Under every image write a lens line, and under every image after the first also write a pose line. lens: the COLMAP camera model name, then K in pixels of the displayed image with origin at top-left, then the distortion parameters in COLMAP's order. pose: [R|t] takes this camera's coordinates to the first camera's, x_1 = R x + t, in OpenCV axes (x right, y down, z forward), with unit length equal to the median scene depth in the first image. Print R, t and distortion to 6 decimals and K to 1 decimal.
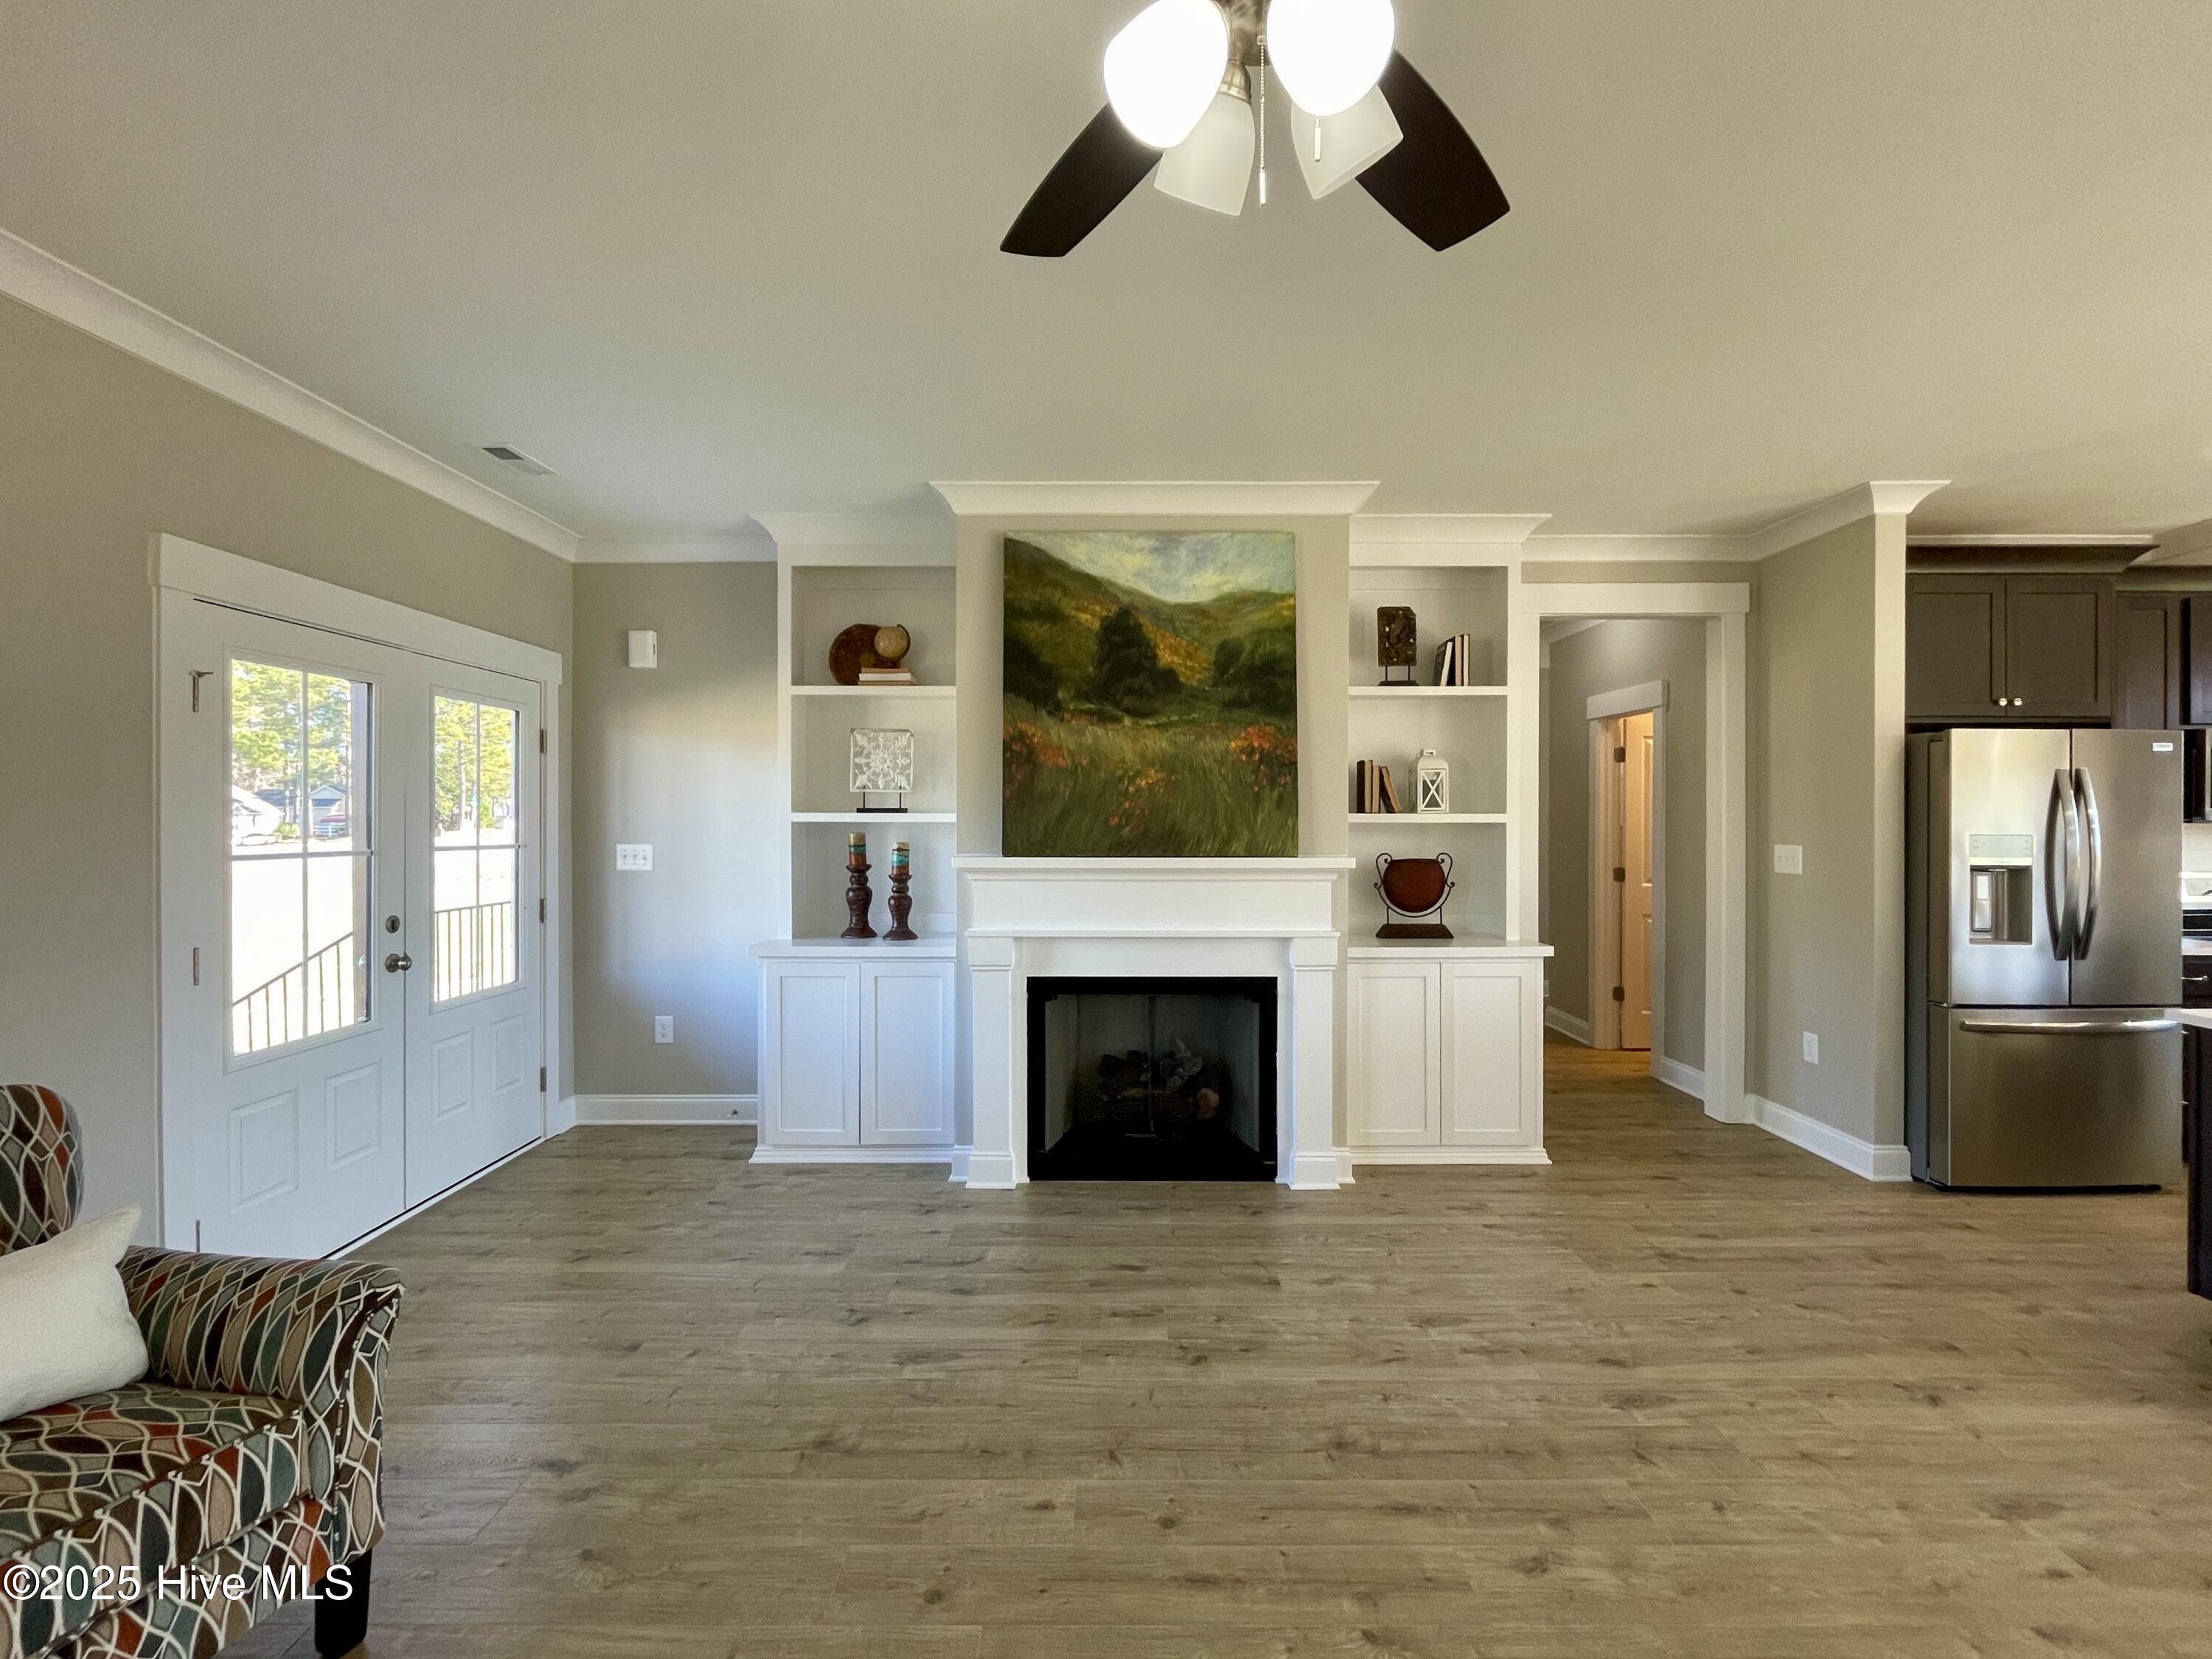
lens RADIAL K [[961.2, 0, 1105.8], [0, 961.2, 824.5], [0, 0, 1]] dist [-0.002810, -0.000493]
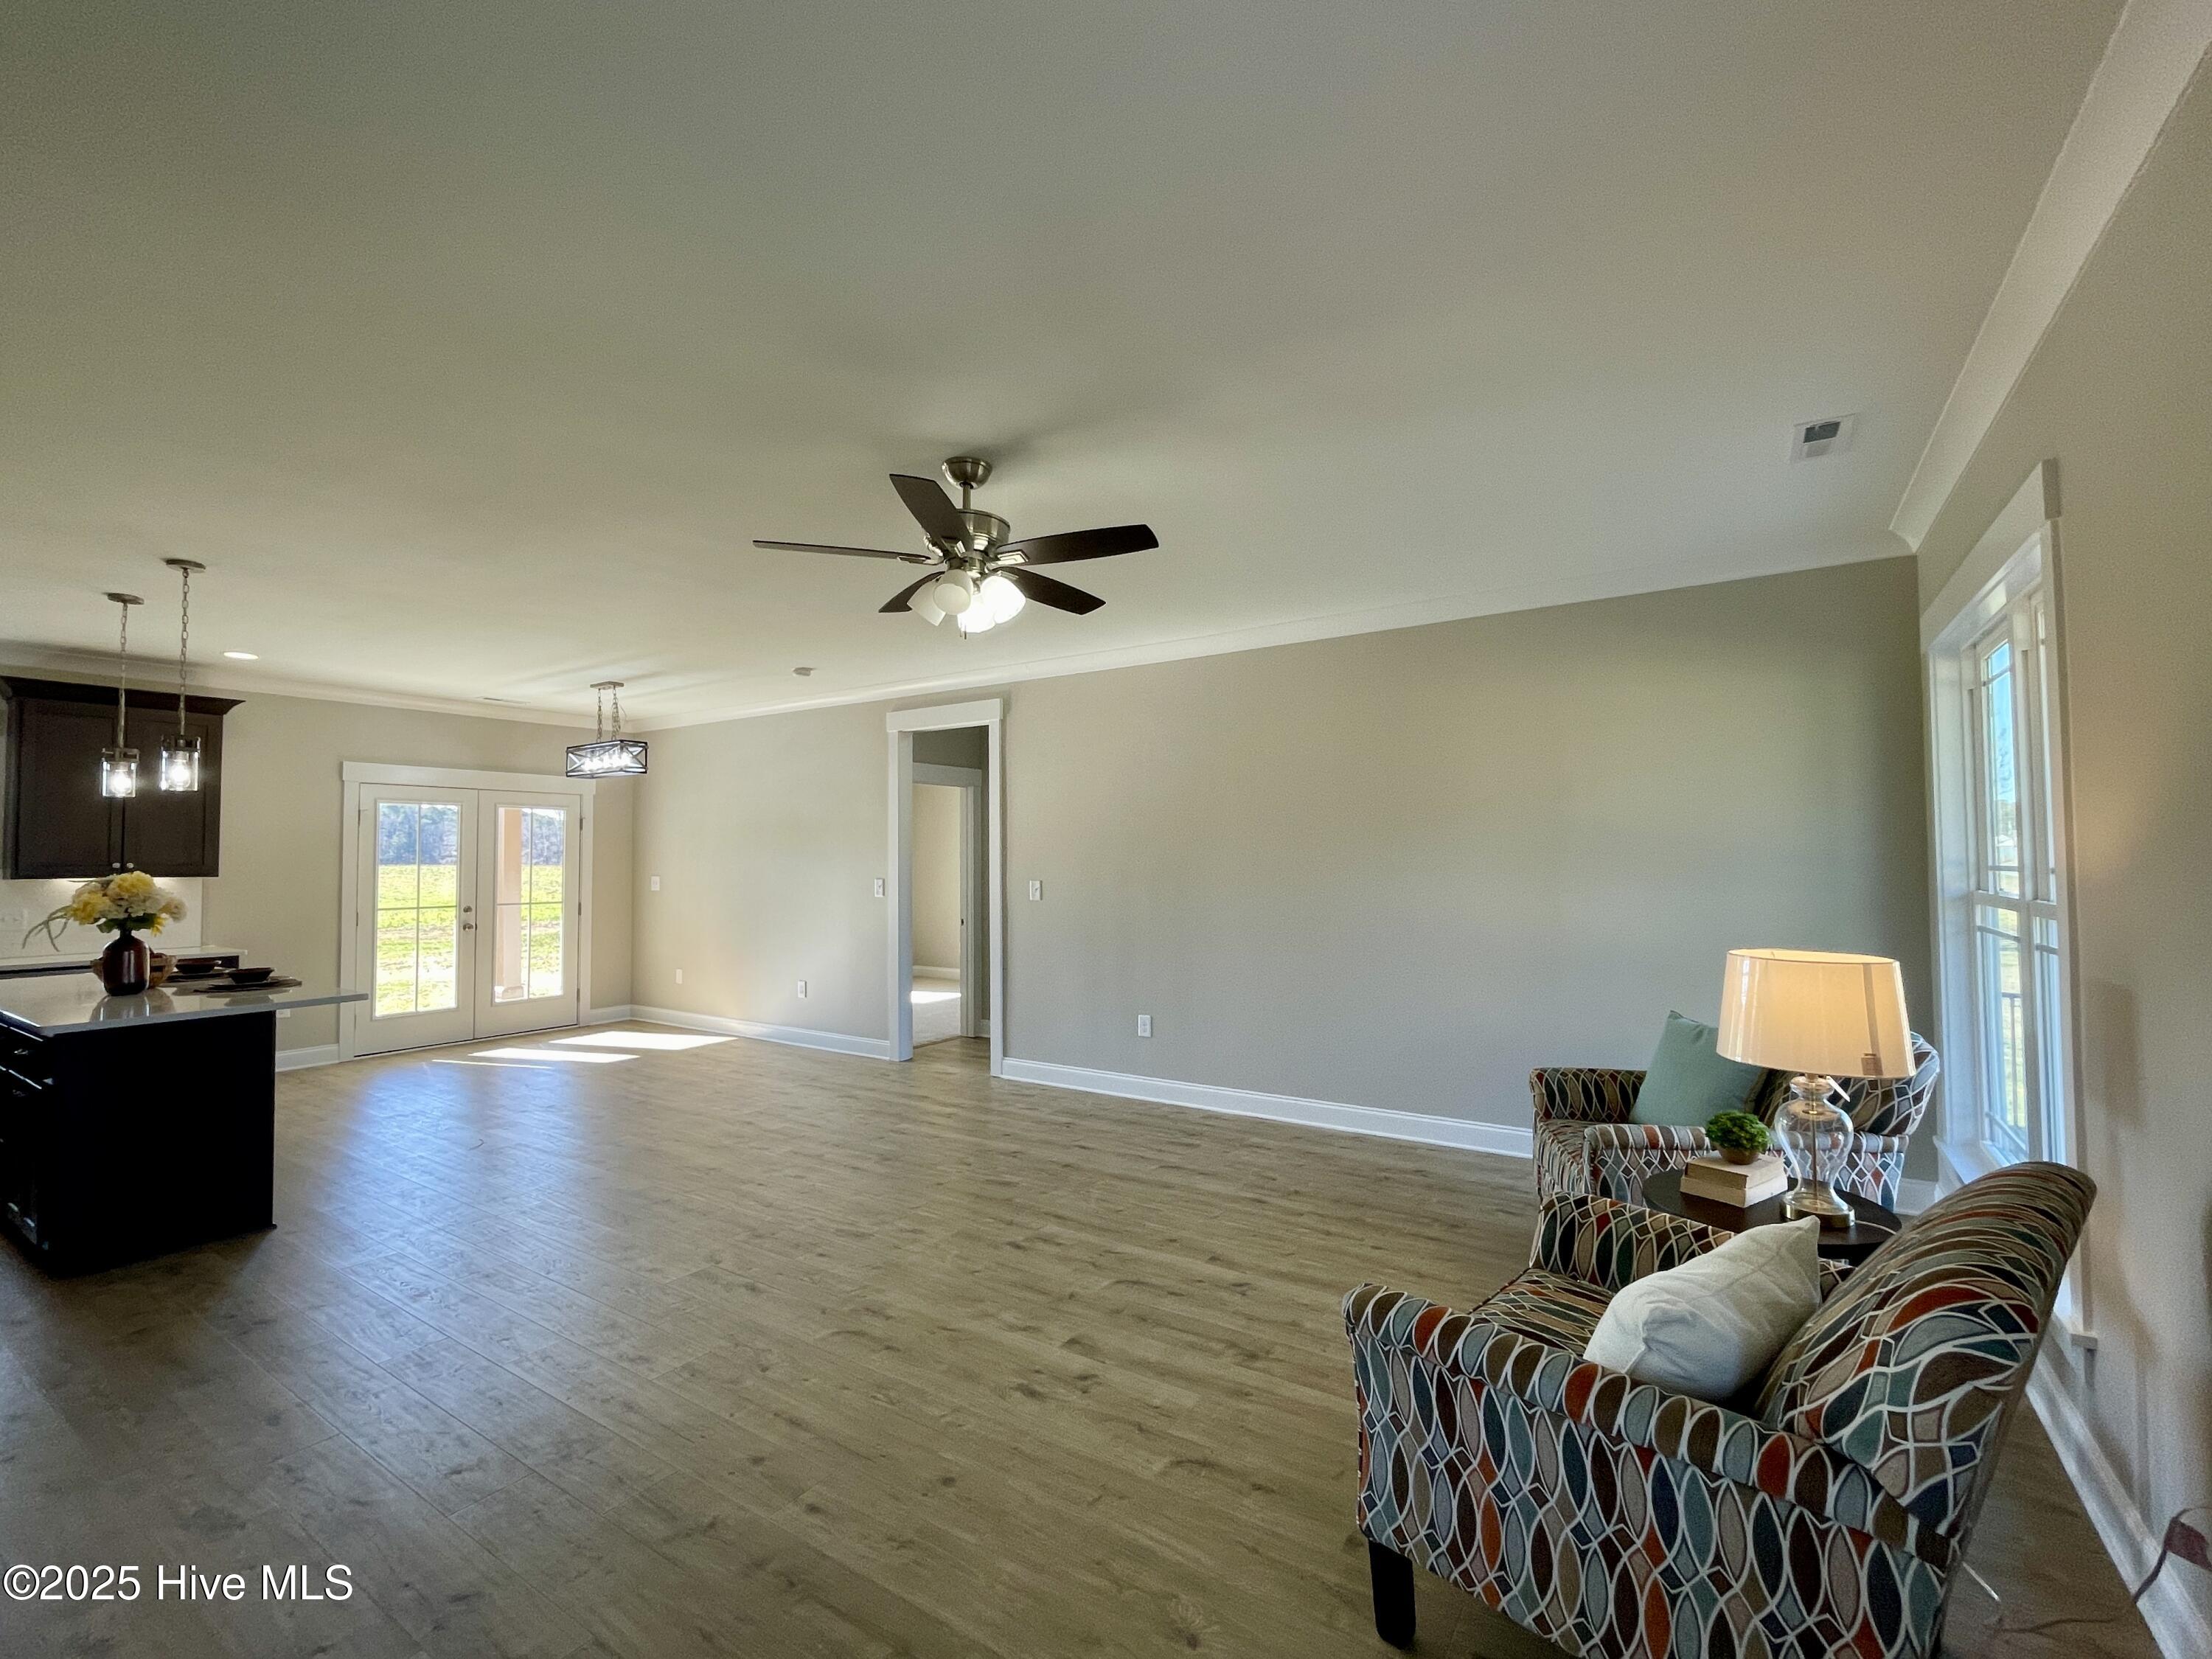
lens RADIAL K [[961.2, 0, 1105.8], [0, 961.2, 824.5], [0, 0, 1]] dist [-0.002810, -0.000493]
pose [[-0.833655, 0.026284, 0.551660, -0.507081], [0.011892, 0.999490, -0.029651, -0.009209], [-0.552157, -0.018158, -0.833542, 0.925020]]
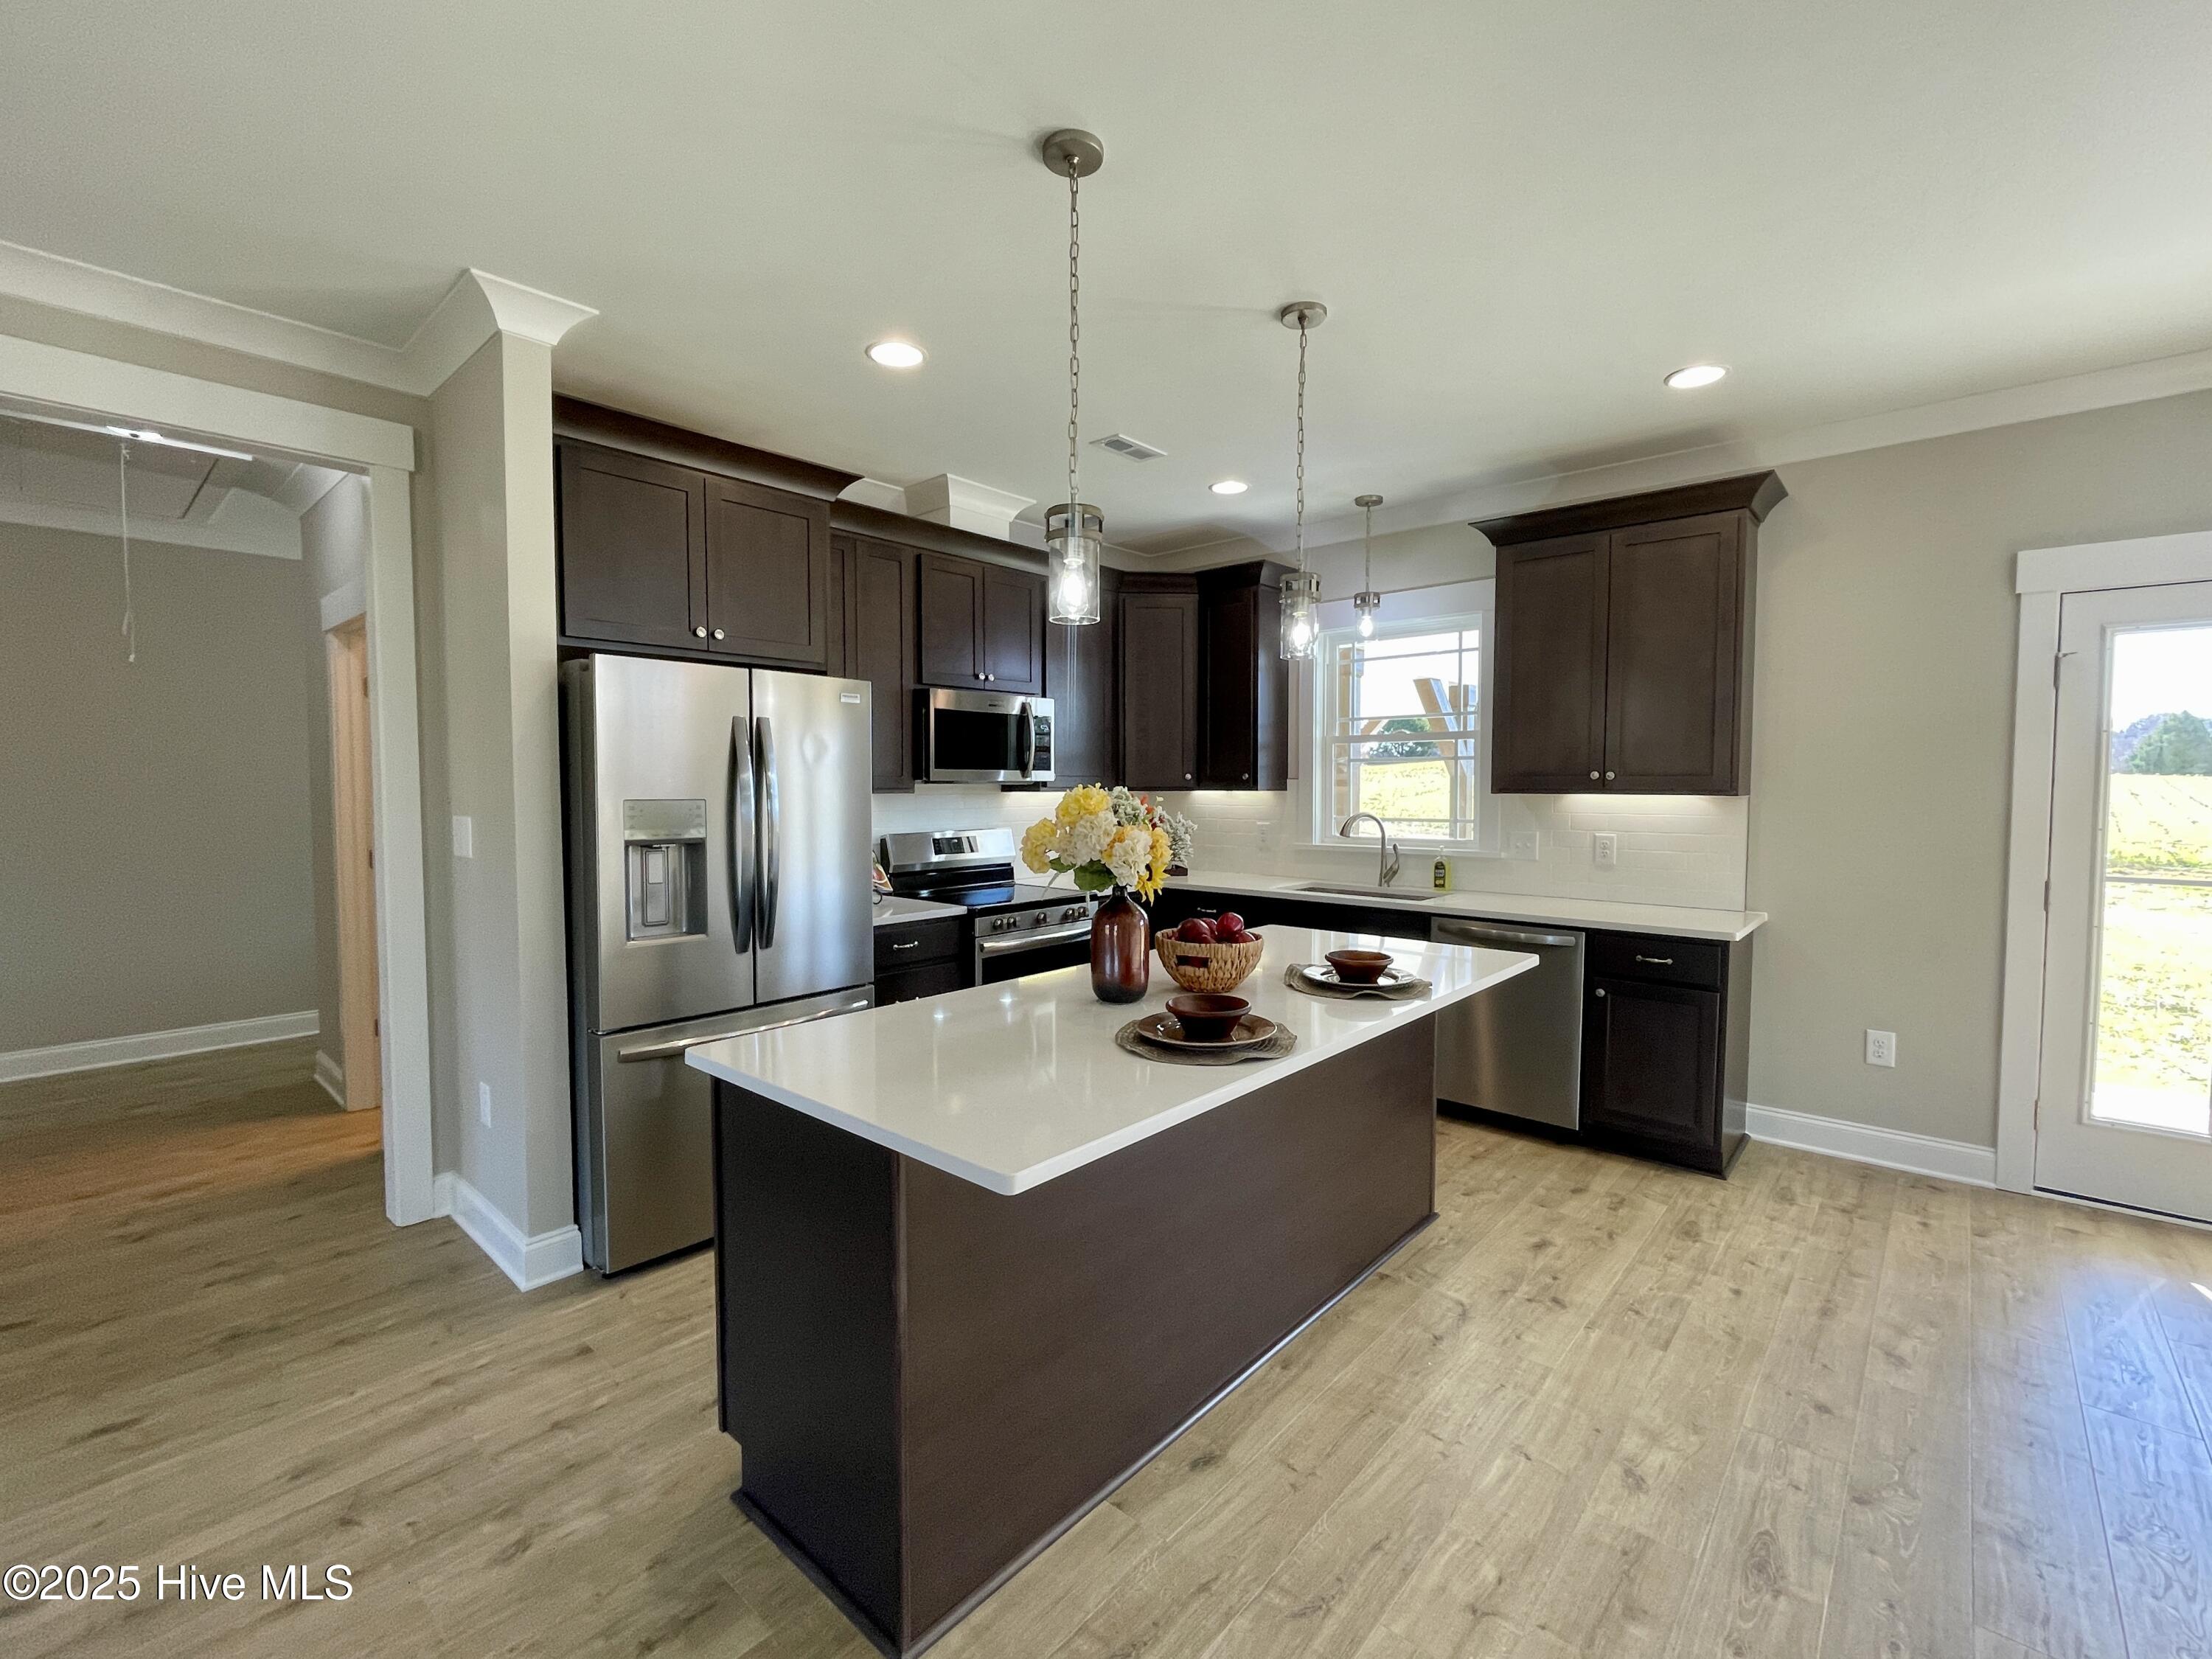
lens RADIAL K [[961.2, 0, 1105.8], [0, 961.2, 824.5], [0, 0, 1]] dist [-0.002810, -0.000493]
pose [[0.662061, -0.033519, 0.748700, 0.572153], [0.003798, 0.999137, 0.041373, 0.000311], [-0.749440, -0.024548, 0.661617, 0.221155]]
